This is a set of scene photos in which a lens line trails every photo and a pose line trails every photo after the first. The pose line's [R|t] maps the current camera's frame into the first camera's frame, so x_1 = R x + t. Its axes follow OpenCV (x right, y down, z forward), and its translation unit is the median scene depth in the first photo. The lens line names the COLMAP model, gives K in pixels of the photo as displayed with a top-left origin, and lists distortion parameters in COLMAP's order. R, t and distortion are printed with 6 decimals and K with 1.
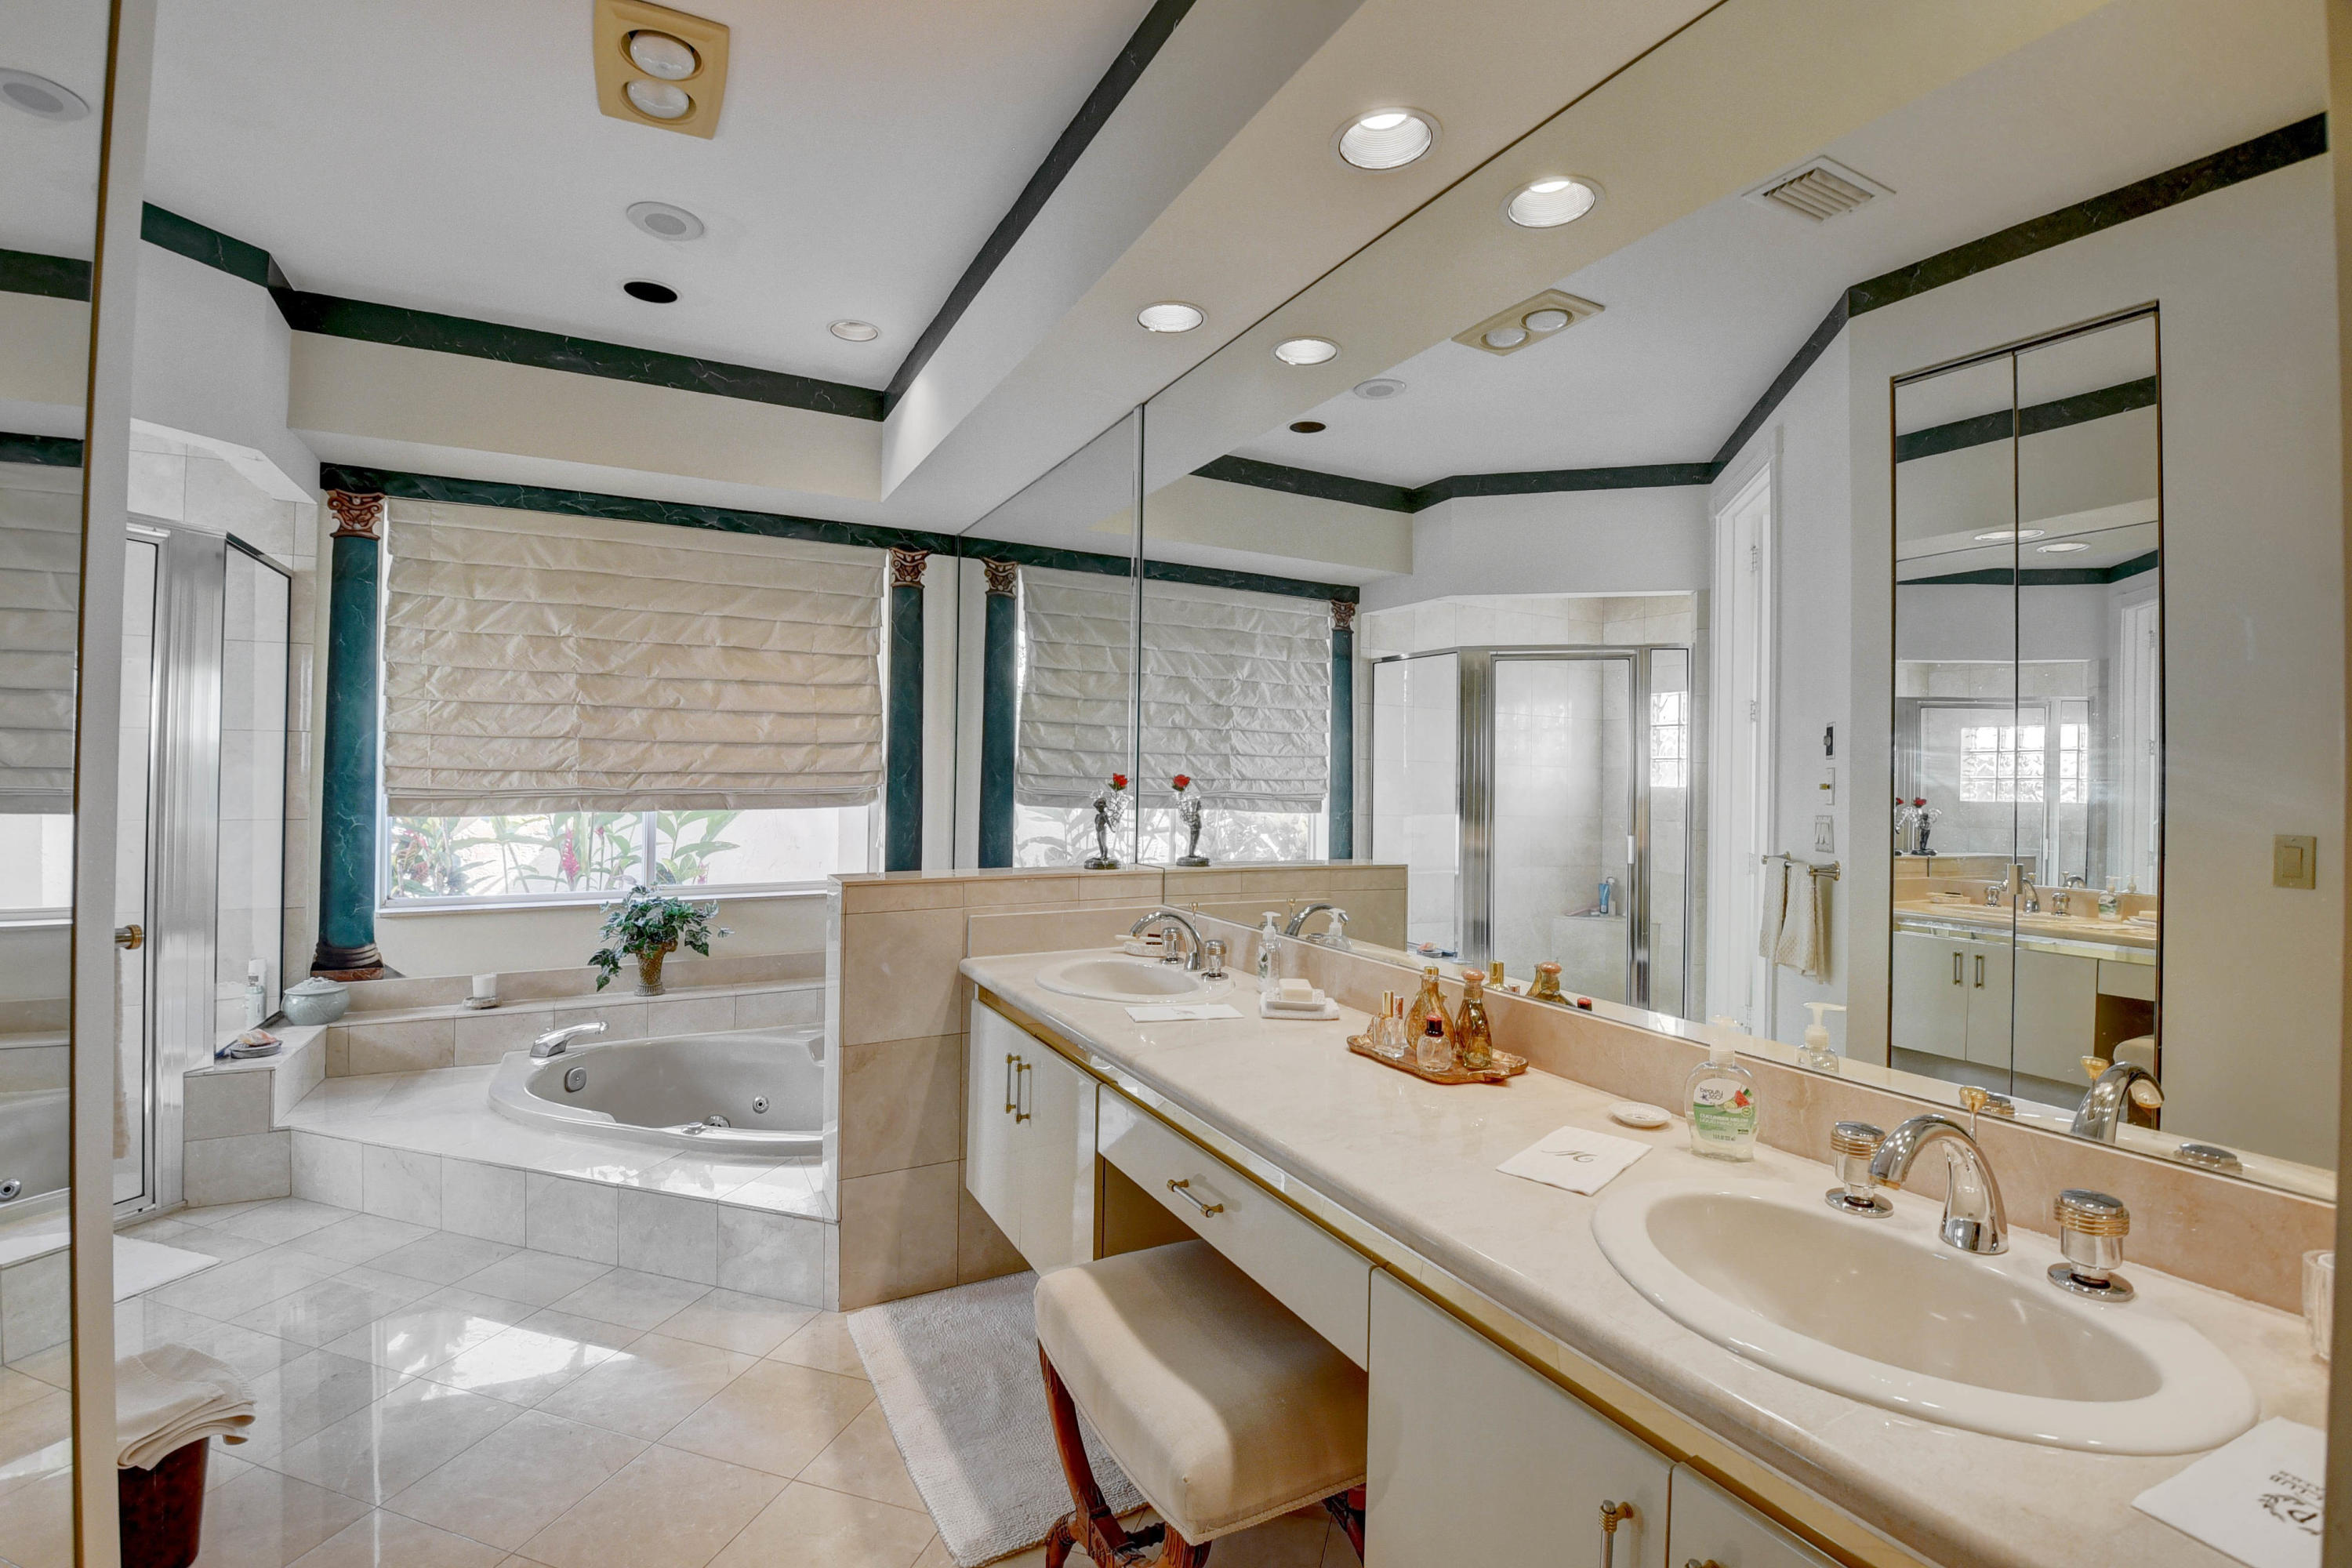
lens RADIAL K [[1026.5, 0, 1172.5], [0, 1026.5, 749.9], [0, 0, 1]] dist [-0.004985, -0.009513]
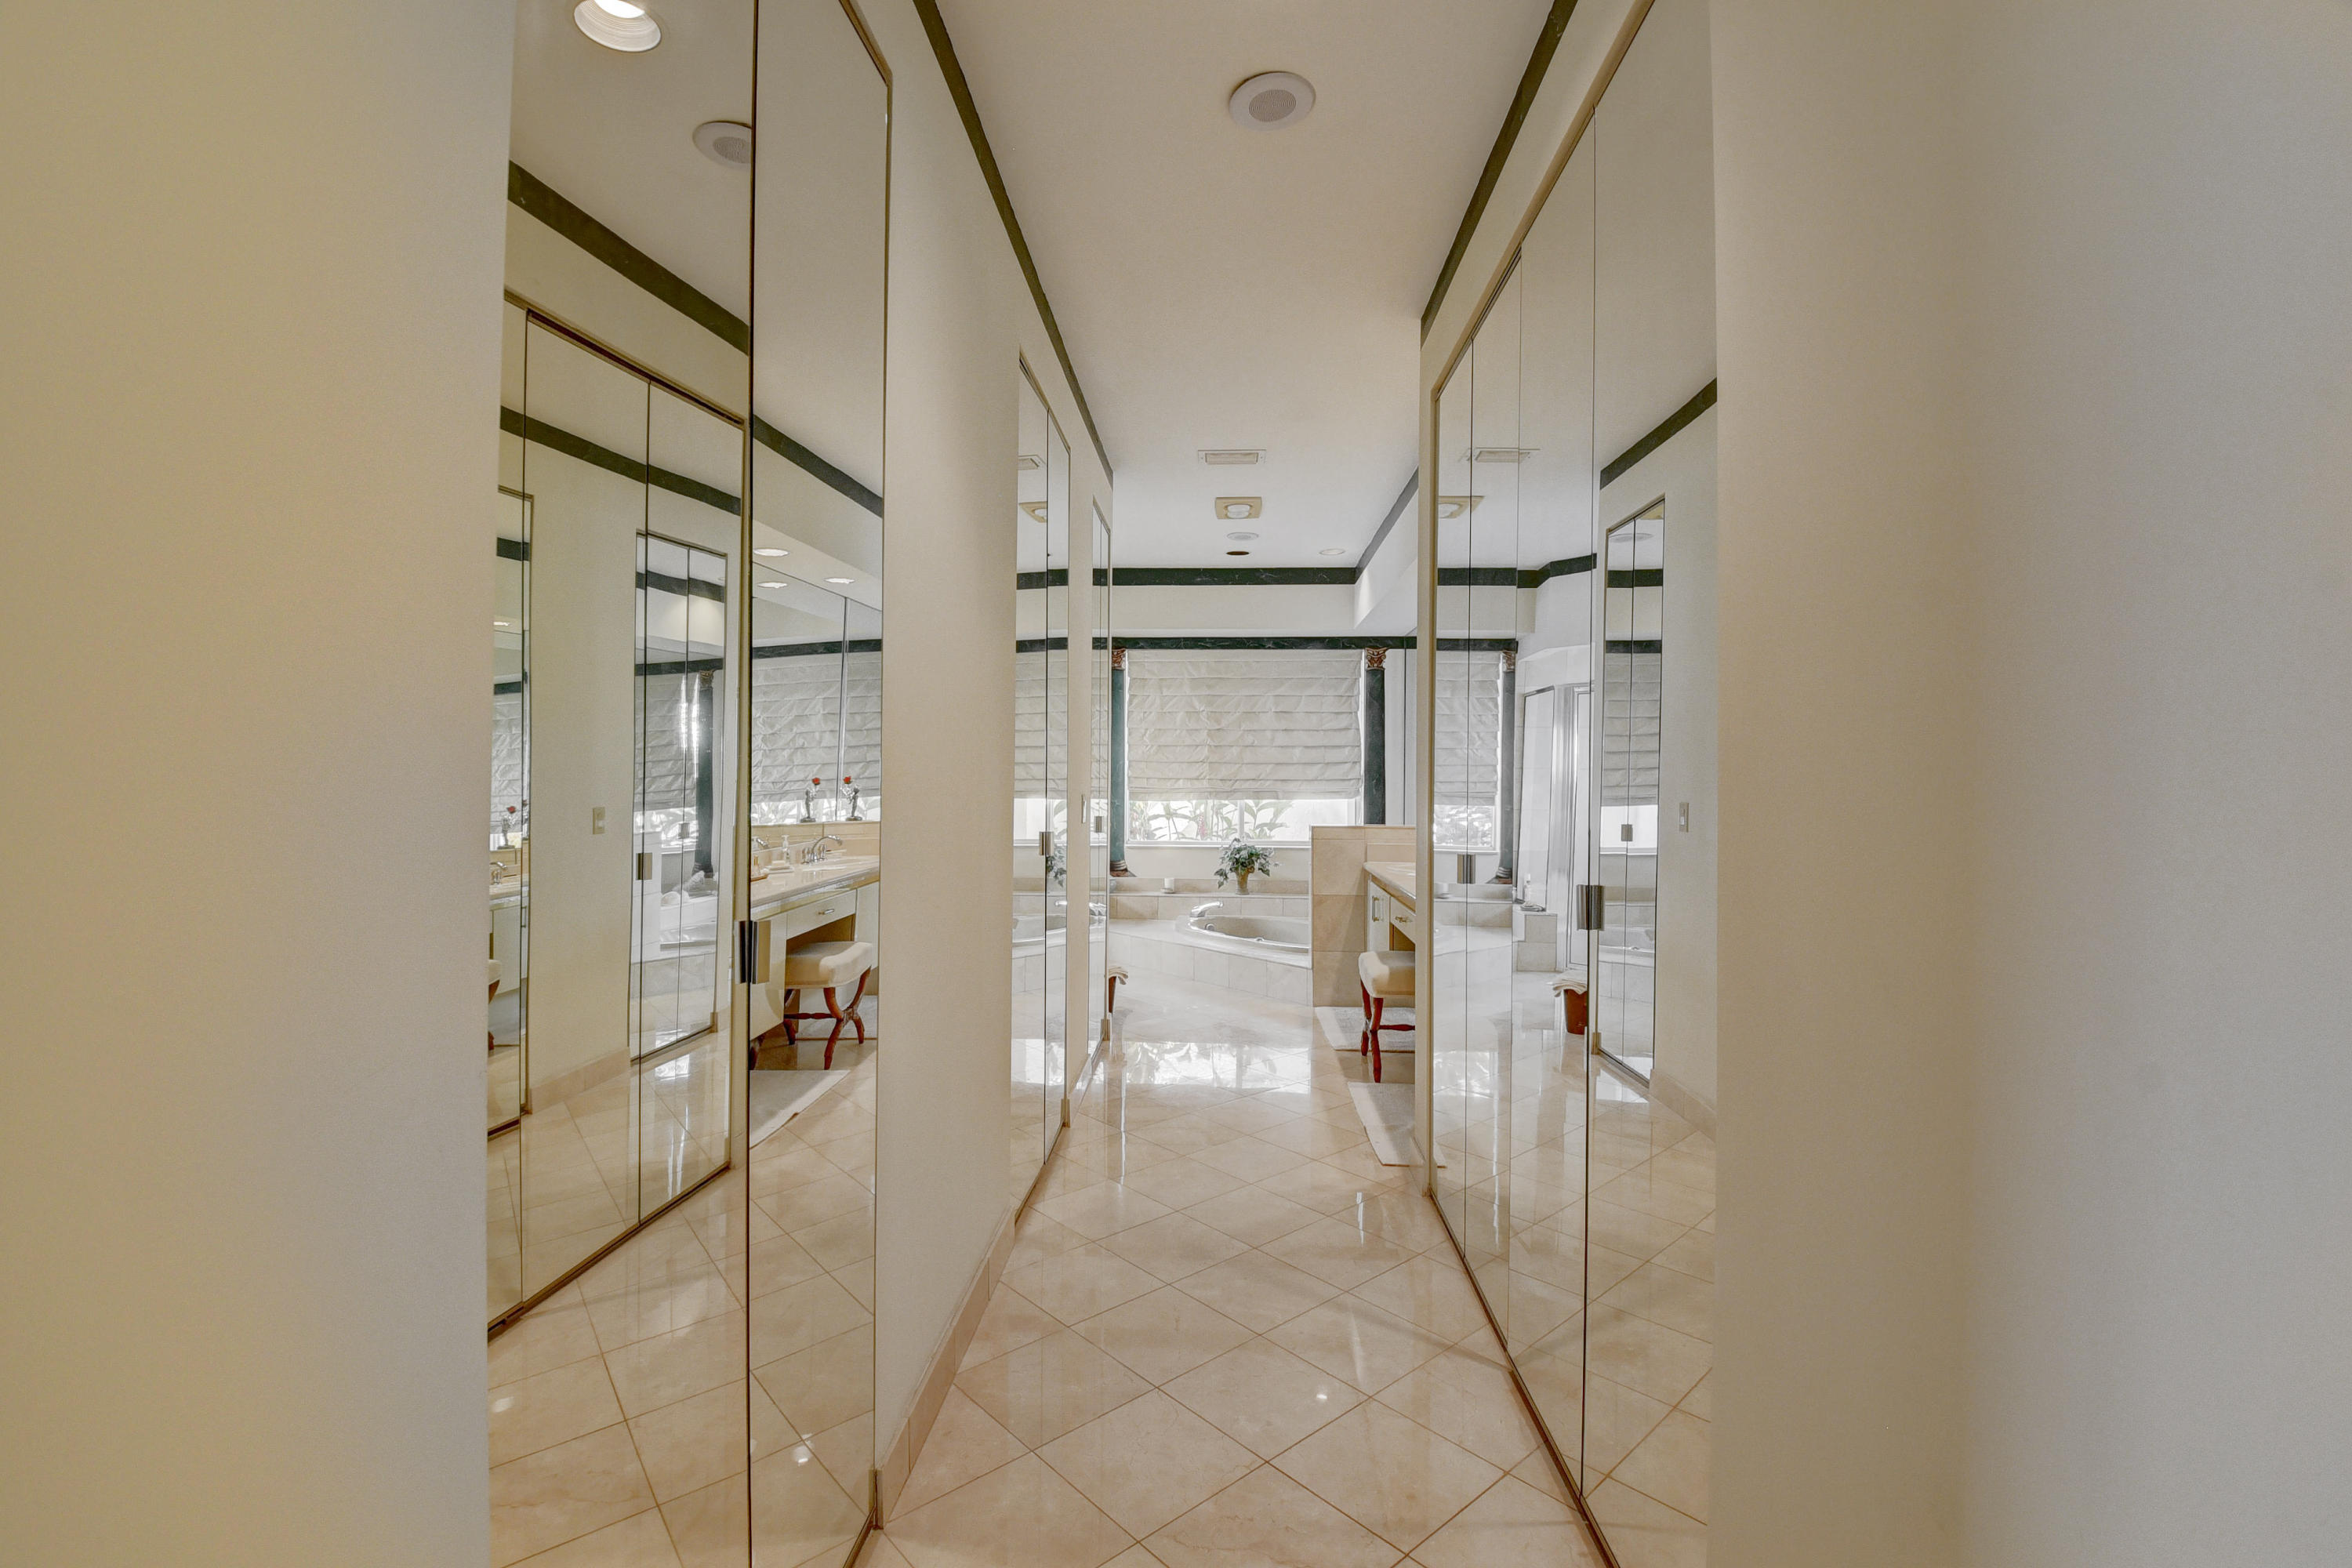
lens RADIAL K [[1026.5, 0, 1174.6], [0, 1026.5, 771.4], [0, 0, 1]] dist [-0.004985, -0.009513]
pose [[0.858182, -0.004516, -0.513325, 0.376903], [0.012881, 0.999836, 0.012738, -0.019338], [0.513183, -0.017543, 0.858100, -0.725879]]
